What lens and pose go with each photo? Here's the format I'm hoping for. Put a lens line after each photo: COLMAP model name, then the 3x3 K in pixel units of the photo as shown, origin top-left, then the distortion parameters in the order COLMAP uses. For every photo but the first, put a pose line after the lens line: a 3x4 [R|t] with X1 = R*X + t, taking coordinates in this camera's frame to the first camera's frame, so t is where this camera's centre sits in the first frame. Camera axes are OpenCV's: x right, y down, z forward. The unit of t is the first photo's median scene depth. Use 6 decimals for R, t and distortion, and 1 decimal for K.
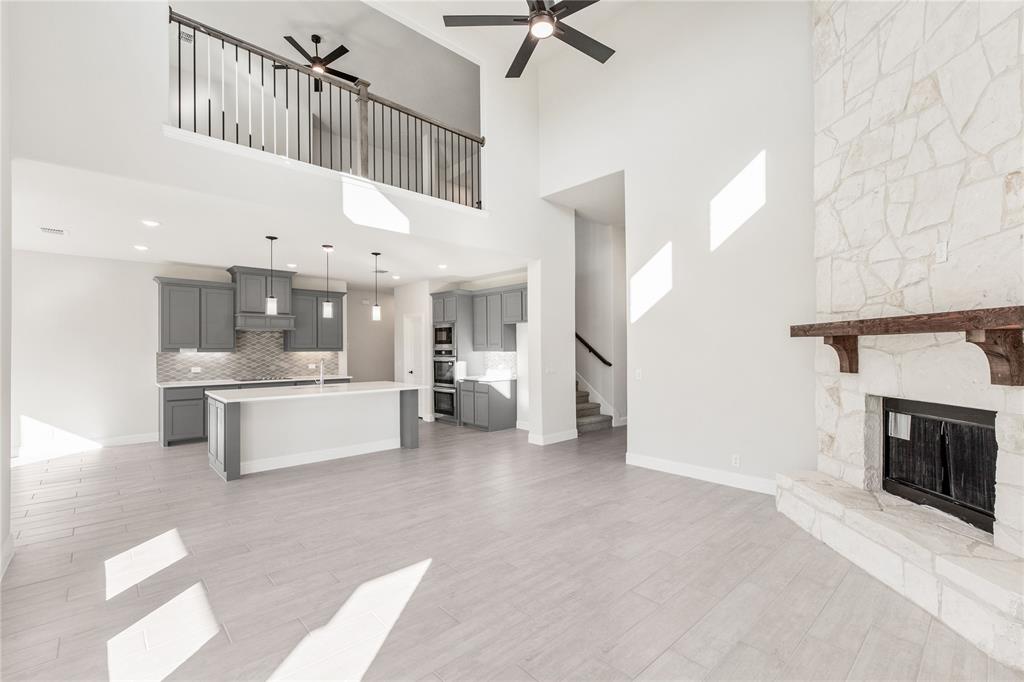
lens RADIAL K [[444.7, 0, 512.8], [0, 444.7, 346.2], [0, 0, 1]] dist [-0.002006, -0.000216]
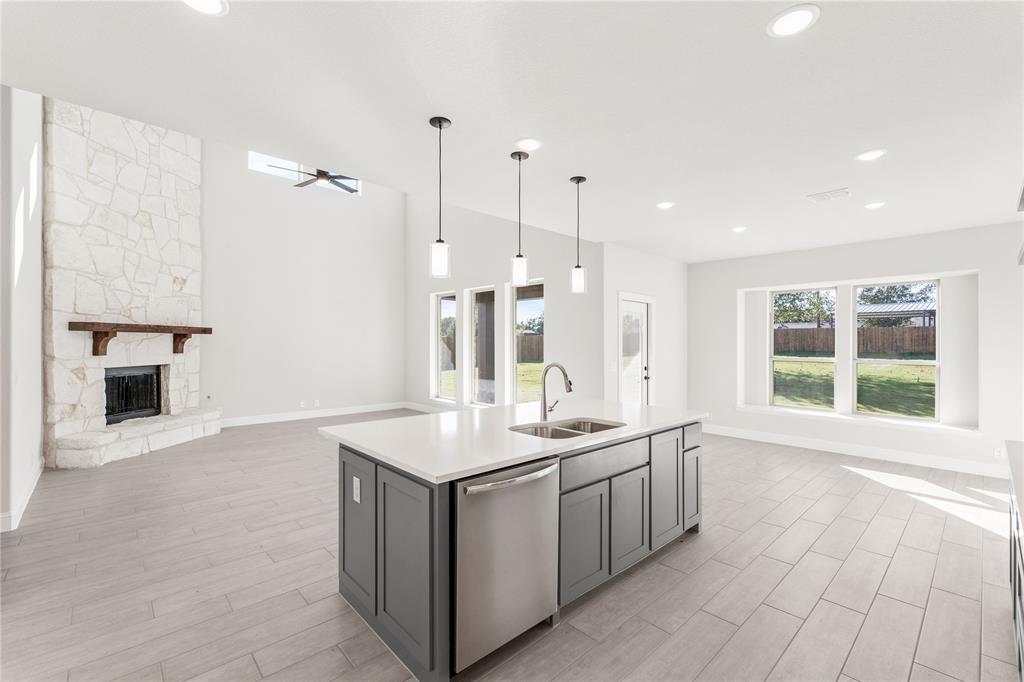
lens RADIAL K [[436.7, 0, 512.9], [0, 436.7, 348.5], [0, 0, 1]] dist [0.001216, 0.000170]
pose [[-0.999962, -0.004603, -0.007347, -0.320383], [-0.004650, 0.999968, 0.006454, 0.009534], [0.007317, 0.006488, -0.999952, 1.235537]]
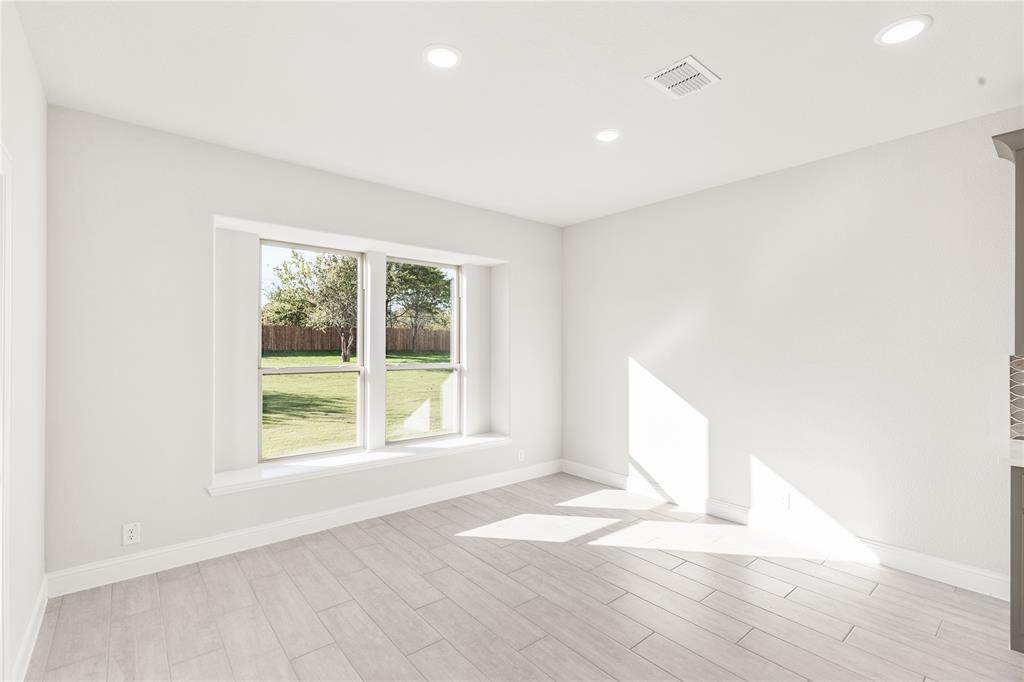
lens RADIAL K [[467.5, 0, 512.0], [0, 467.5, 341.0], [0, 0, 1]] dist [0.000788, -0.000058]
pose [[-0.048673, -0.005678, -0.998799, -0.387038], [-0.003189, 0.999980, -0.005529, 0.005808], [0.998810, 0.002916, -0.048690, 0.591016]]
